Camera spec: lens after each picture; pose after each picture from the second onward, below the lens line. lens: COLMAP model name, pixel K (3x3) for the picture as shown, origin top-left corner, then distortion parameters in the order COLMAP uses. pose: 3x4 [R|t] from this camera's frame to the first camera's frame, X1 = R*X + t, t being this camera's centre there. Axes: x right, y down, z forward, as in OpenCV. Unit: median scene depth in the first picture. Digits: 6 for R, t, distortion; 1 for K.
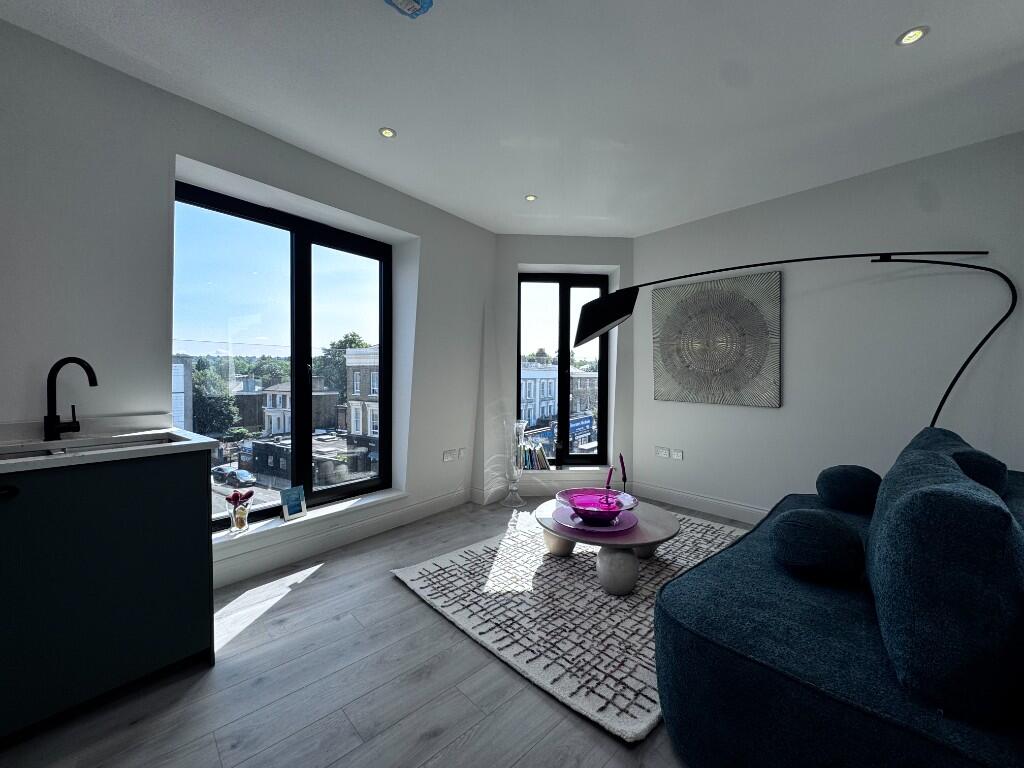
lens RADIAL K [[410.0, 0, 512.0], [0, 410.0, 384.0], [0, 0, 1]] dist [0.000629, 0.000000]
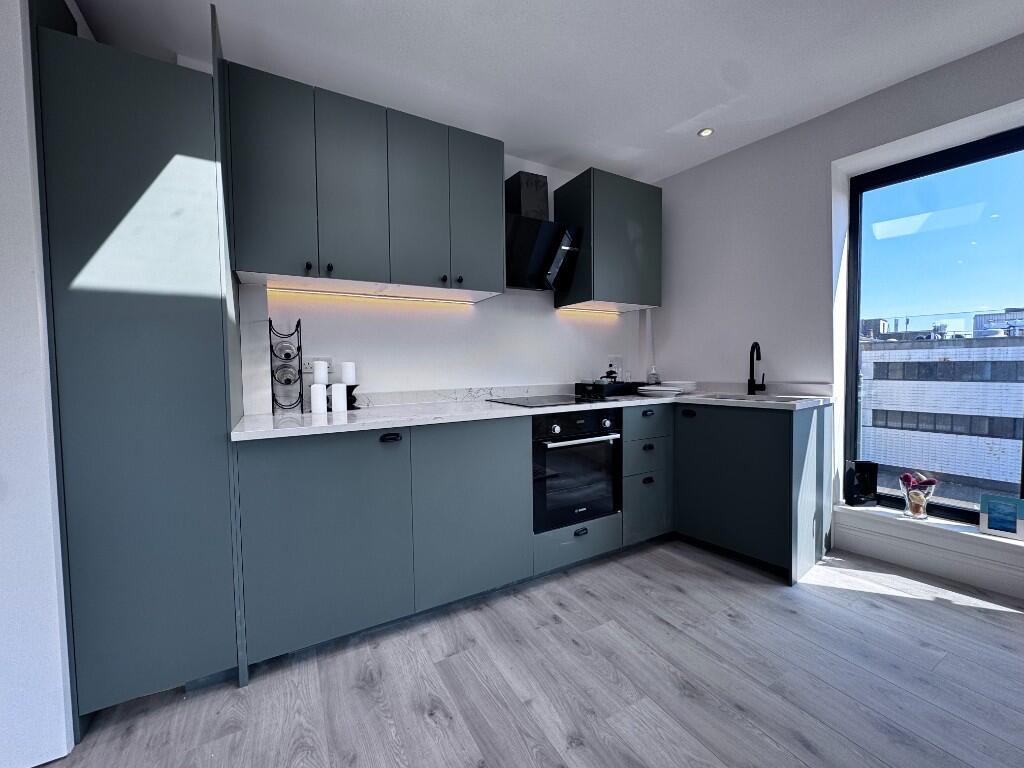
lens RADIAL K [[409.6, 0, 511.5], [0, 409.6, 386.7], [0, 0, 1]] dist [0.000009, -0.000029]
pose [[-0.245364, 0.044864, -0.968392, 0.437726], [-0.008460, 0.998791, 0.048416, 0.023774], [0.969394, 0.020072, -0.244688, 0.323671]]
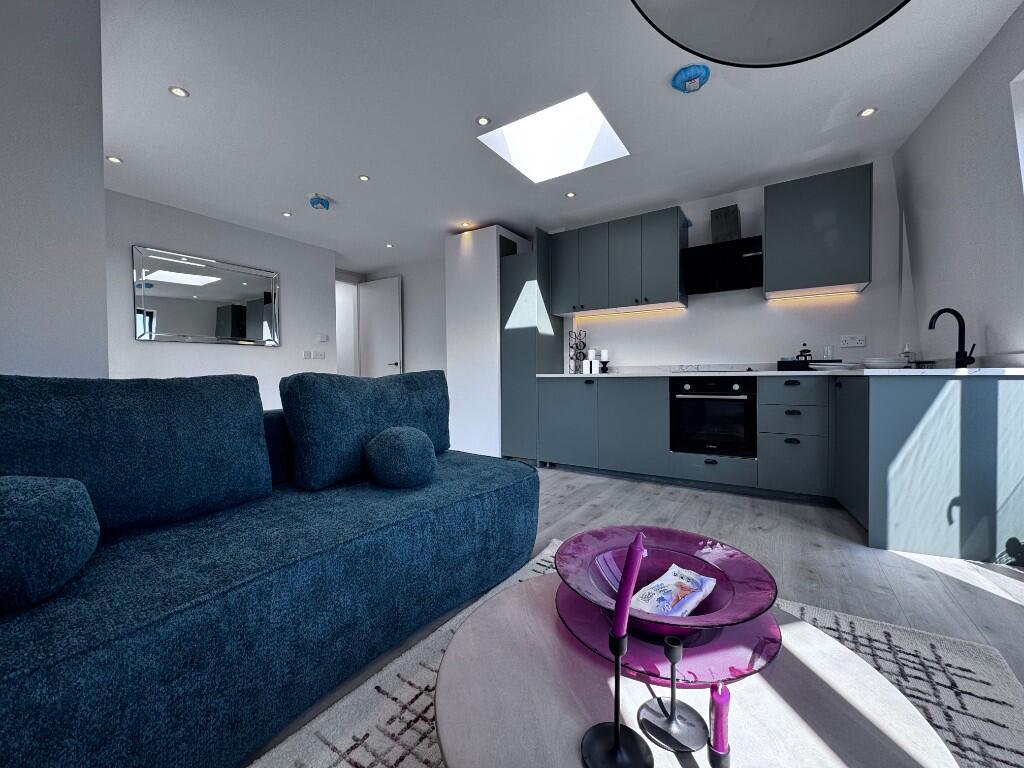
lens RADIAL K [[410.0, 0, 512.0], [0, 410.0, 384.0], [0, 0, 1]] dist [0.000629, 0.000000]
pose [[-0.976228, 0.005207, -0.216686, 0.428430], [-0.003920, 0.999124, 0.041667, 0.089362], [0.216713, 0.041526, -0.975352, 1.349659]]
